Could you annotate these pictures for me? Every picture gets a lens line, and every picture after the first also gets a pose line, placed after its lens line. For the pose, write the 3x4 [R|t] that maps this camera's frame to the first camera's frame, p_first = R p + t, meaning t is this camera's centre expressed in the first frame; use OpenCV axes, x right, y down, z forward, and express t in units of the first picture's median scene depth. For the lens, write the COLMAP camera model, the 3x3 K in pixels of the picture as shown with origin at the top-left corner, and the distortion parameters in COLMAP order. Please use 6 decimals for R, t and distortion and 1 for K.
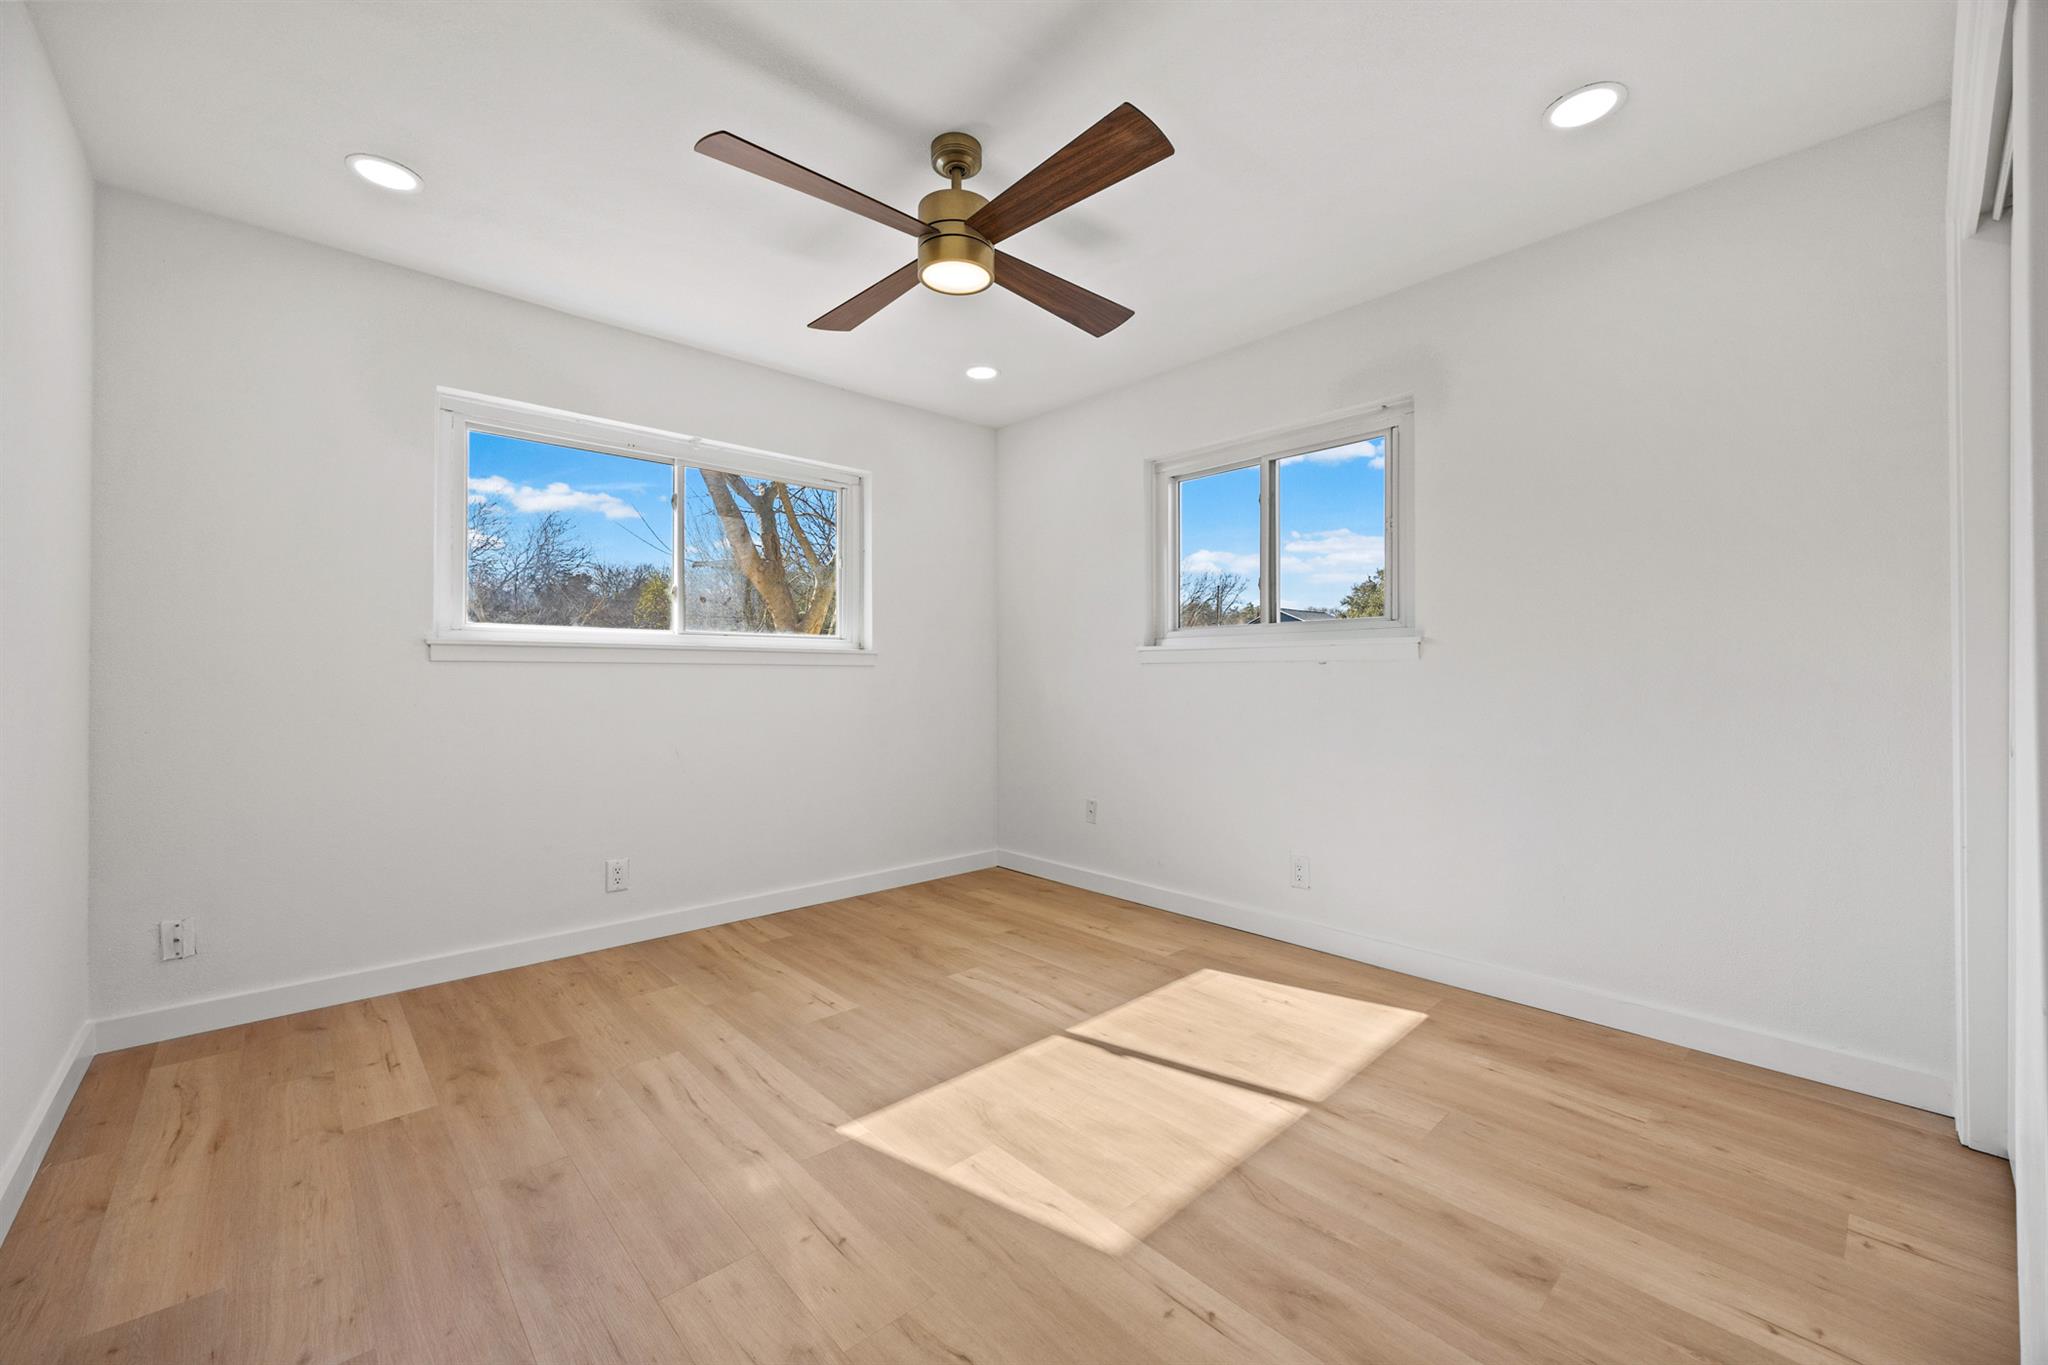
lens RADIAL K [[821.6, 0, 1017.5], [0, 821.6, 661.9], [0, 0, 1]] dist [-0.008696, -0.000096]
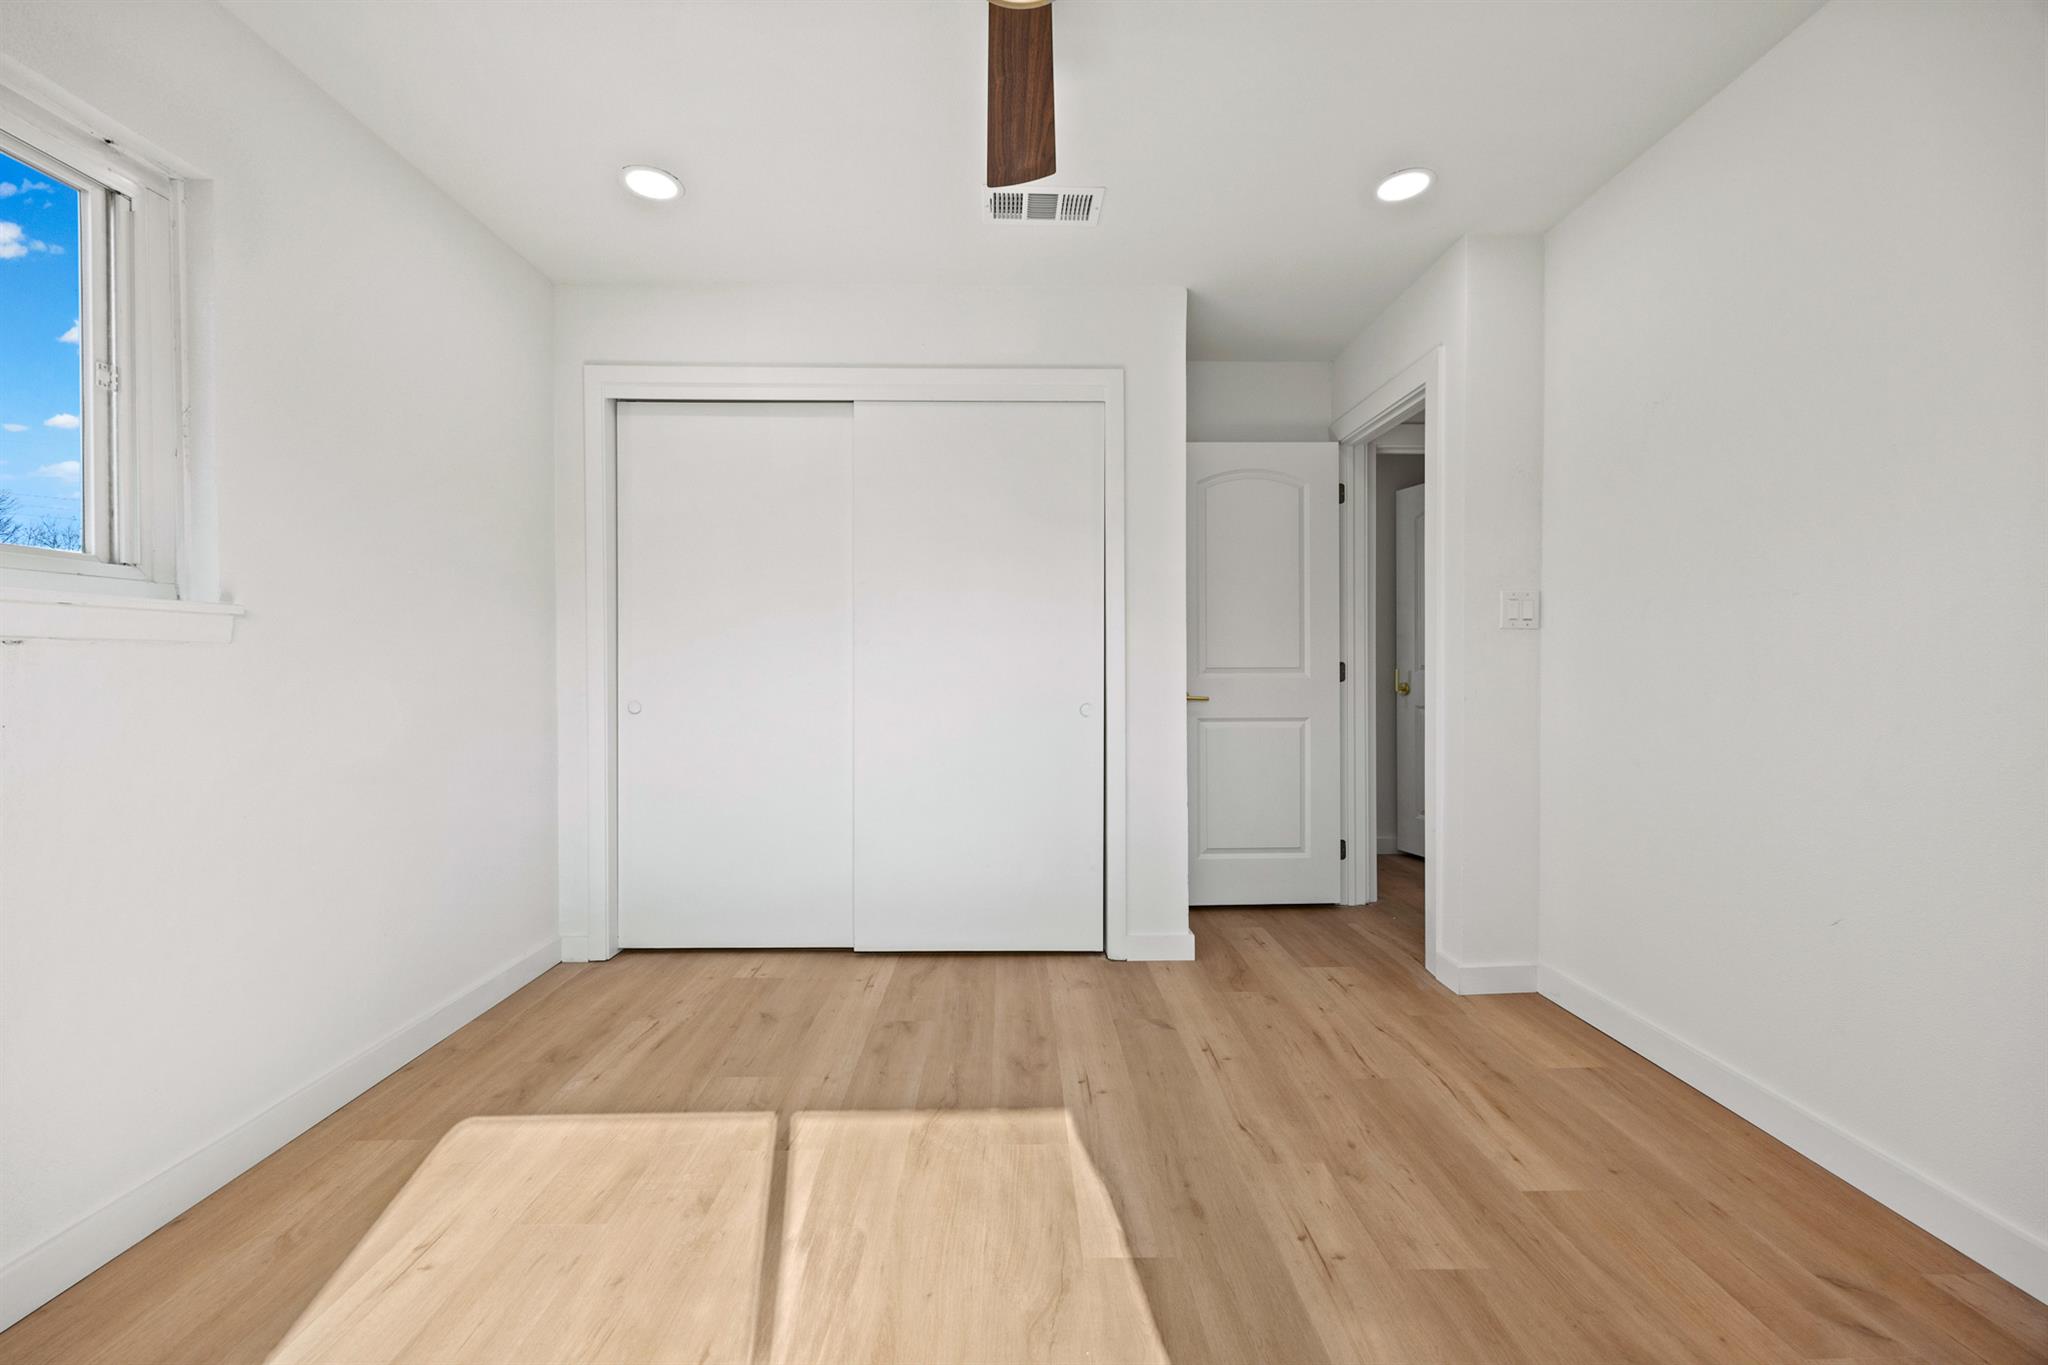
lens RADIAL K [[821.6, 0, 1017.5], [0, 821.6, 661.9], [0, 0, 1]] dist [-0.008696, -0.000096]
pose [[-0.753824, 0.004616, 0.657060, -0.512951], [-0.004061, 0.999923, -0.011684, 0.020040], [-0.657064, -0.011476, -0.753748, 1.671116]]
